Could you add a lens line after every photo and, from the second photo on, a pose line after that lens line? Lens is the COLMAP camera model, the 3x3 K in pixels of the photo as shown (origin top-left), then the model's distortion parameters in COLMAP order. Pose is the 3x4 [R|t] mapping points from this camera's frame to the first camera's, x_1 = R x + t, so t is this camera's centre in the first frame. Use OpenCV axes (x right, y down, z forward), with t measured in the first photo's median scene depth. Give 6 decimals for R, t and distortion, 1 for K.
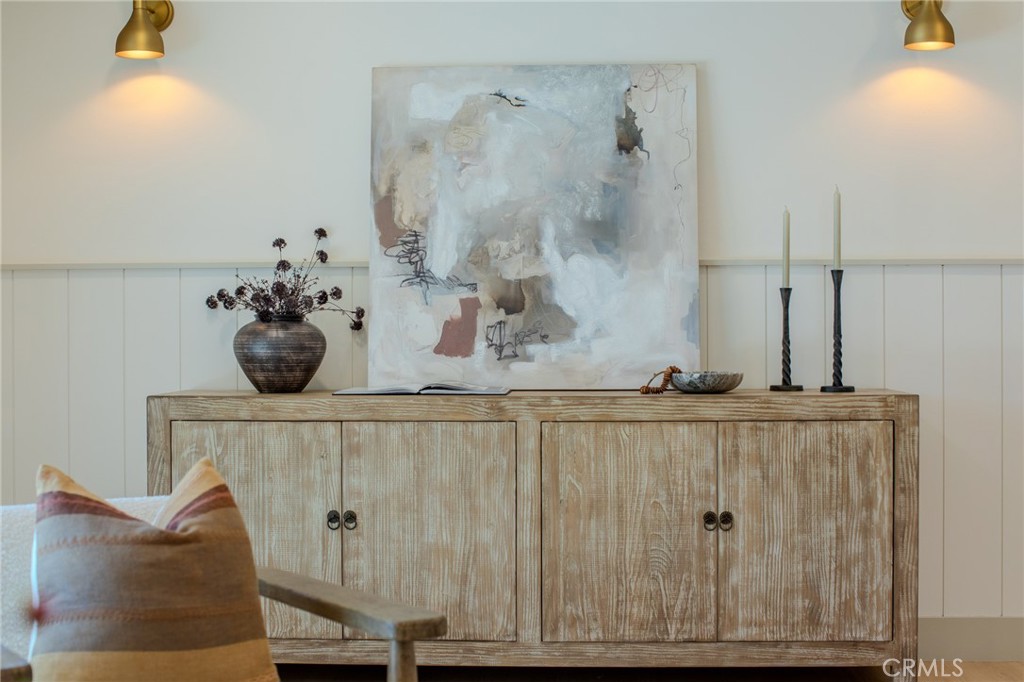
lens RADIAL K [[1510.5, 0, 512.8], [0, 1510.5, 344.3], [0, 0, 1]] dist [-0.132519, 0.000000]
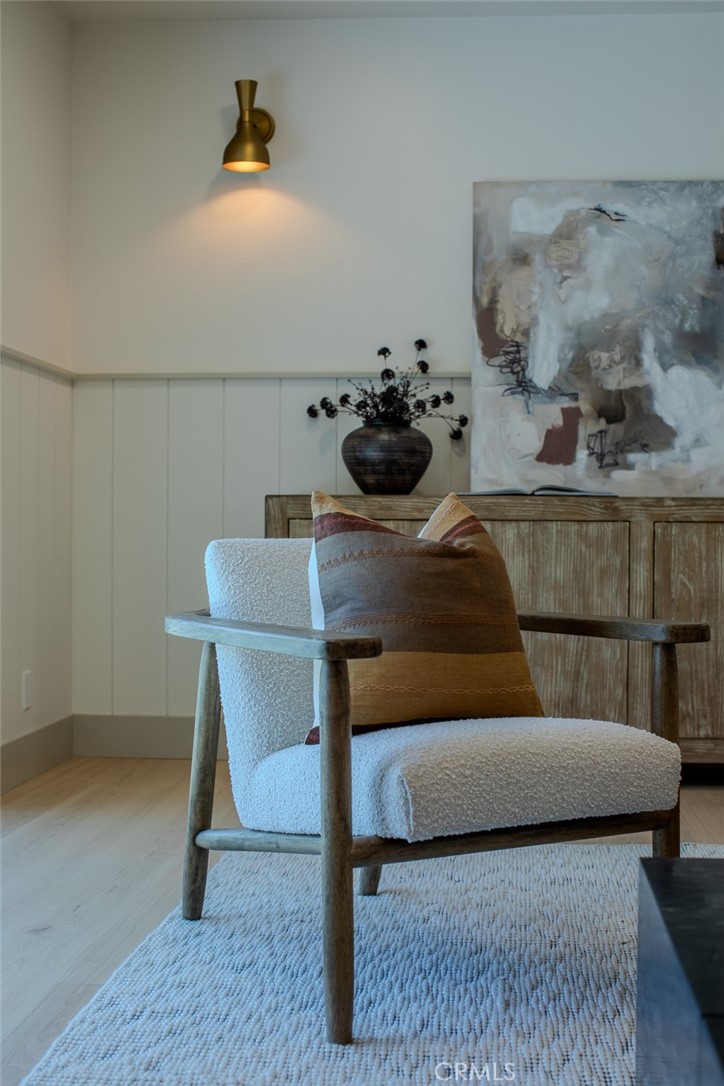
lens RADIAL K [[1602.0, 0, 339.1], [0, 1602.0, 573.3], [0, 0, 1]] dist [-0.132519, 0.000000]
pose [[0.999030, 0.009835, -0.042925, -0.137858], [-0.009325, 0.999884, 0.012070, 0.069824], [0.043038, -0.011658, 0.999005, -0.083246]]
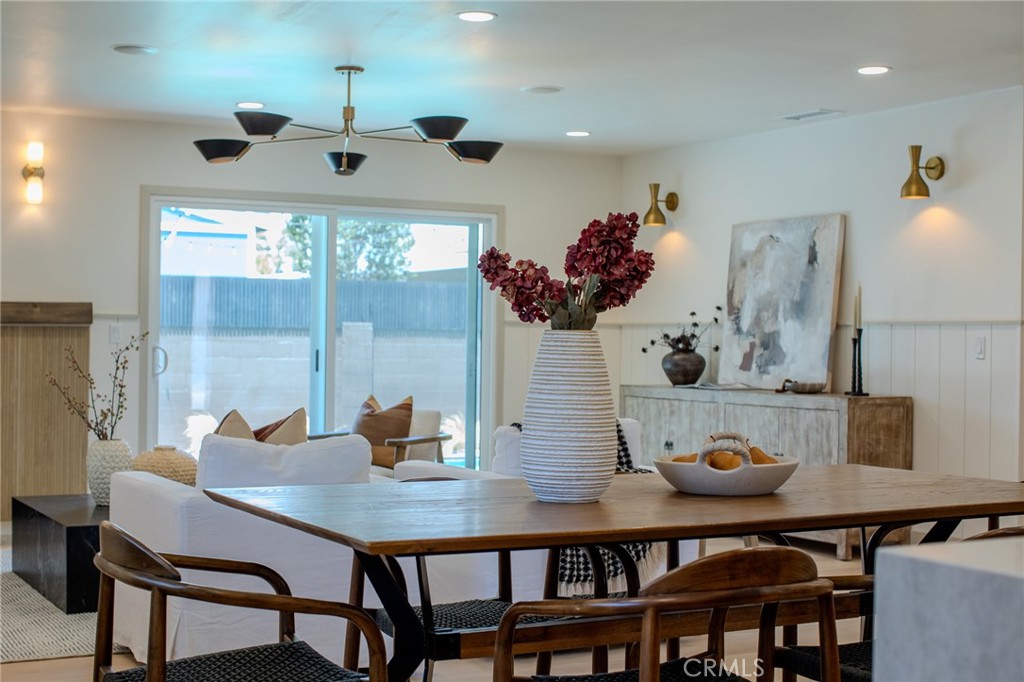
lens RADIAL K [[1510.5, 0, 514.1], [0, 1510.5, 342.1], [0, 0, 1]] dist [-0.132519, 0.000000]
pose [[0.513168, 0.011054, -0.858217, 1.493203], [-0.024695, 0.999693, -0.001890, -0.018753], [0.857933, 0.022164, 0.513283, -0.269773]]
